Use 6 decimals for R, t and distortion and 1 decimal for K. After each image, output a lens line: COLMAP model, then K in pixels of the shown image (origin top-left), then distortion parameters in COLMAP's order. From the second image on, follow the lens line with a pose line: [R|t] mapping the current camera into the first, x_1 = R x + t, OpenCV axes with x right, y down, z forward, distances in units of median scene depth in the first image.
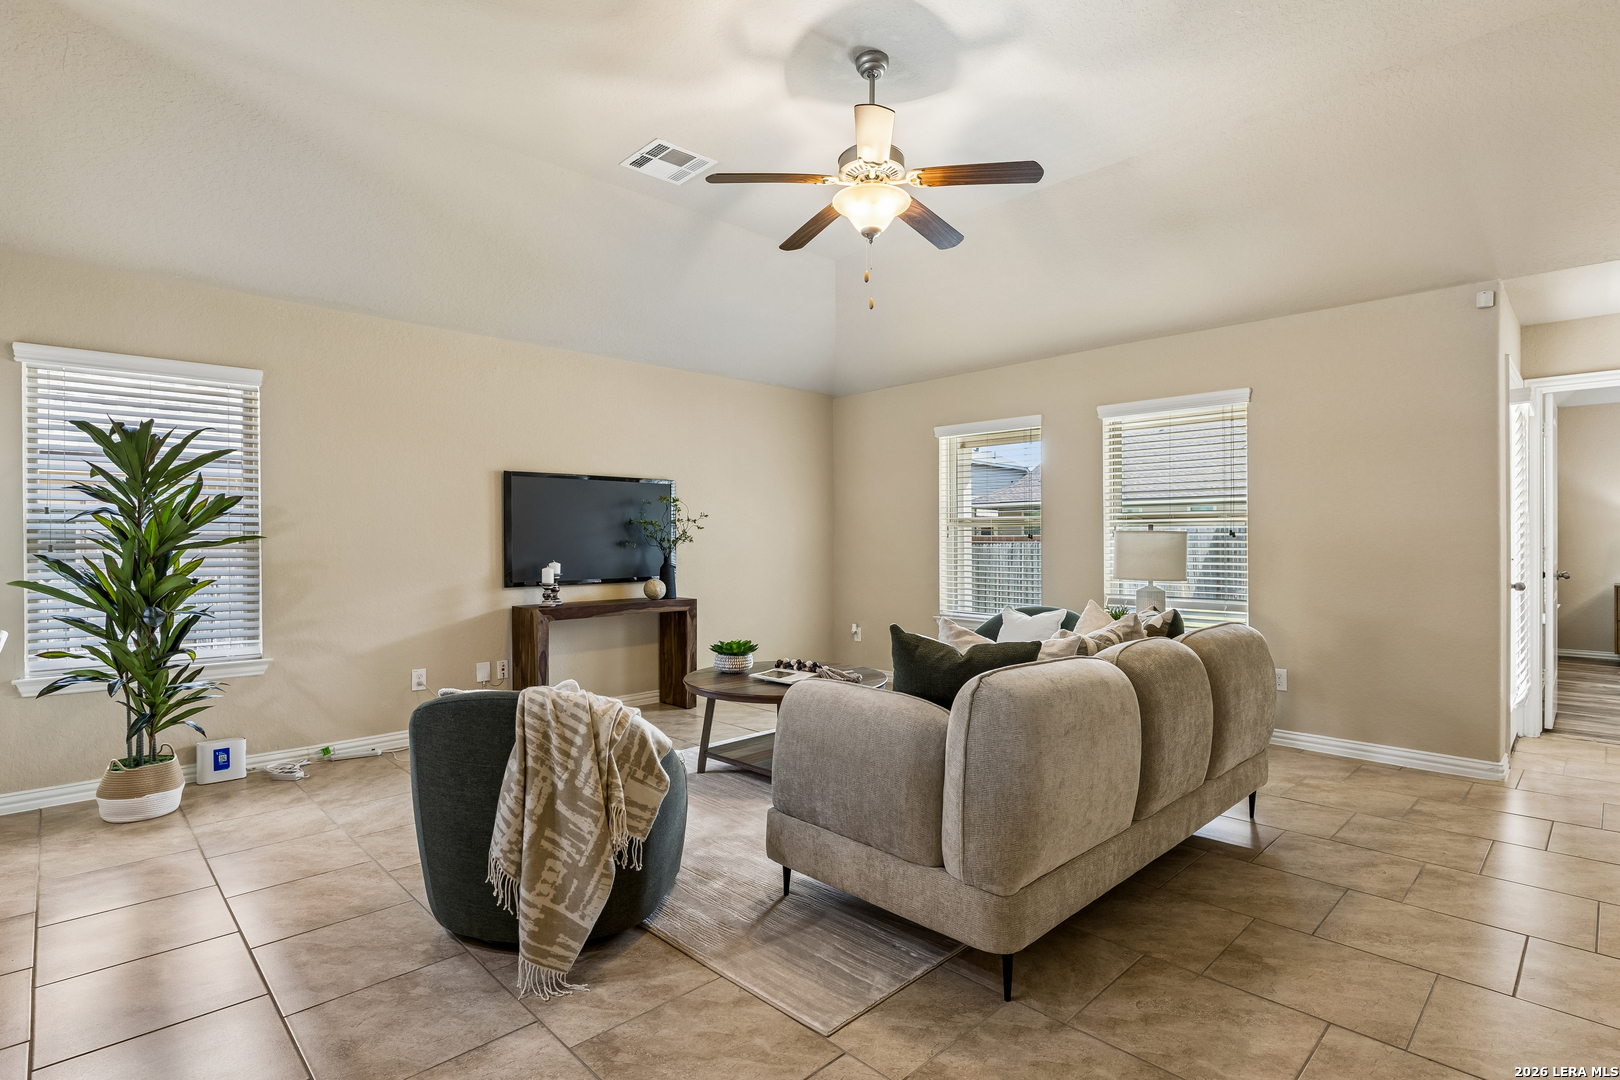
lens RADIAL K [[785.8, 0, 809.7], [0, 785.8, 543.2], [0, 0, 1]] dist [-0.007158, -0.001797]
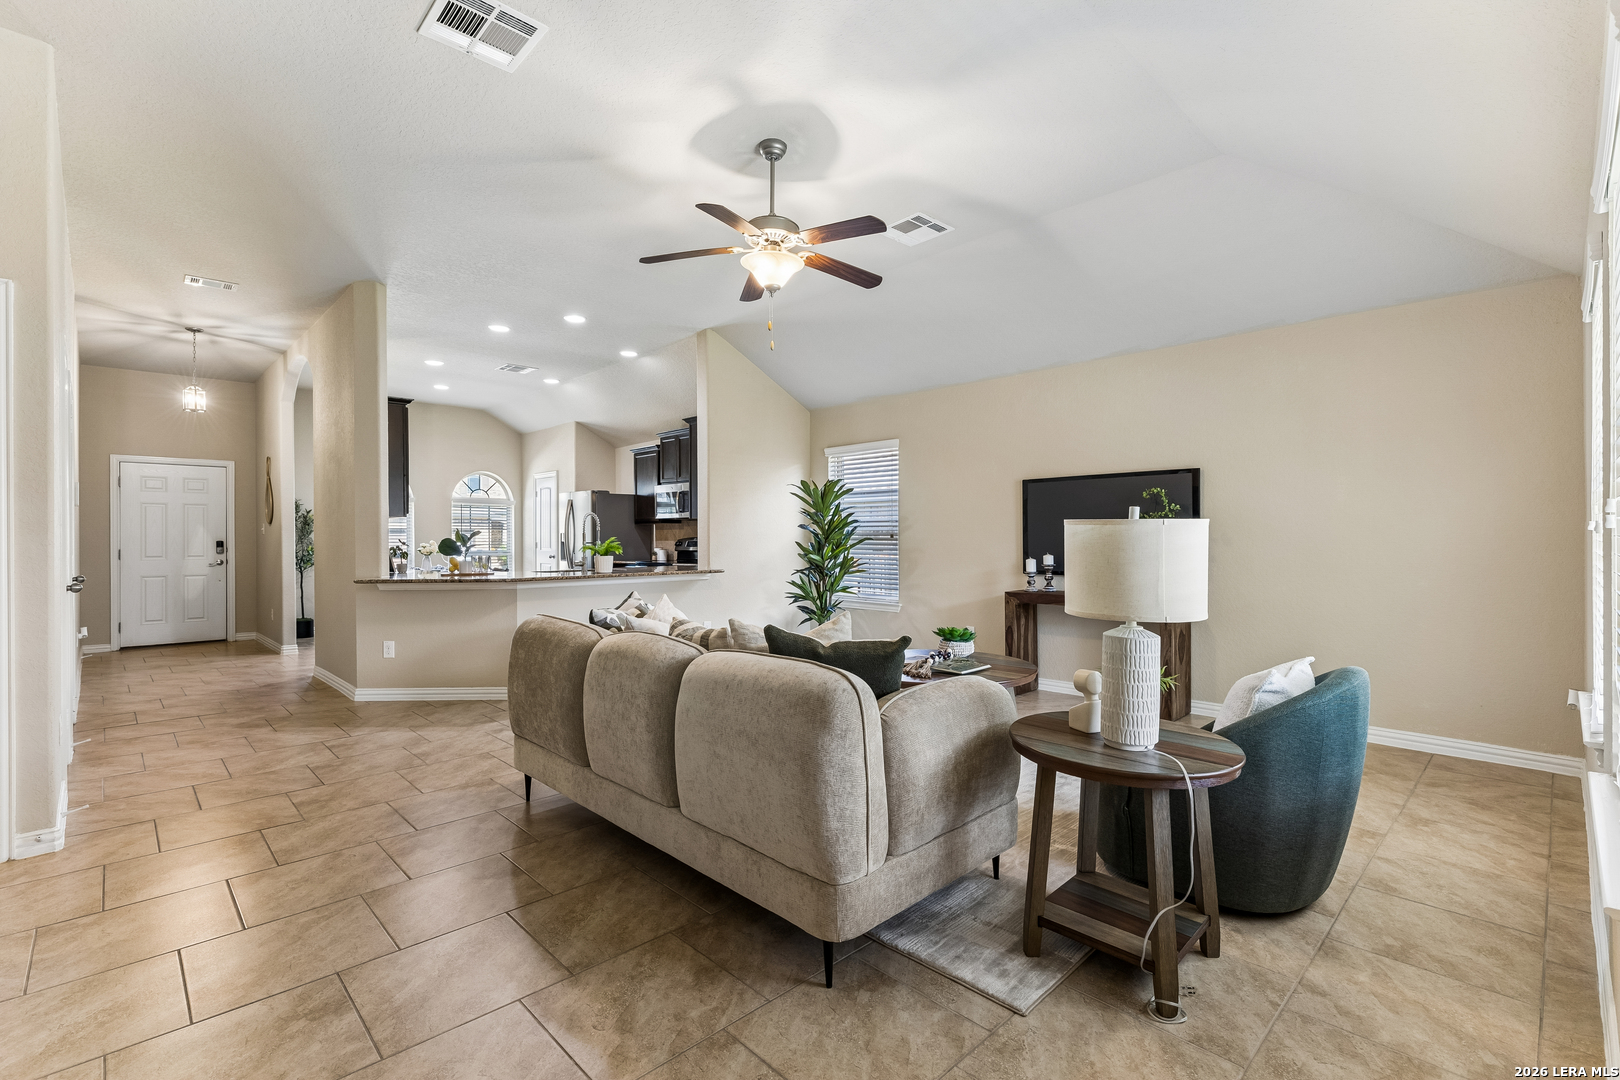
lens RADIAL K [[729.8, 0, 811.6], [0, 729.8, 536.3], [0, 0, 1]] dist [0.003994, -0.000575]
pose [[0.003608, 0.001367, -0.999993, 1.225855], [-0.000894, 0.999999, 0.001364, -0.006305], [0.999993, 0.000889, 0.003609, 1.057888]]
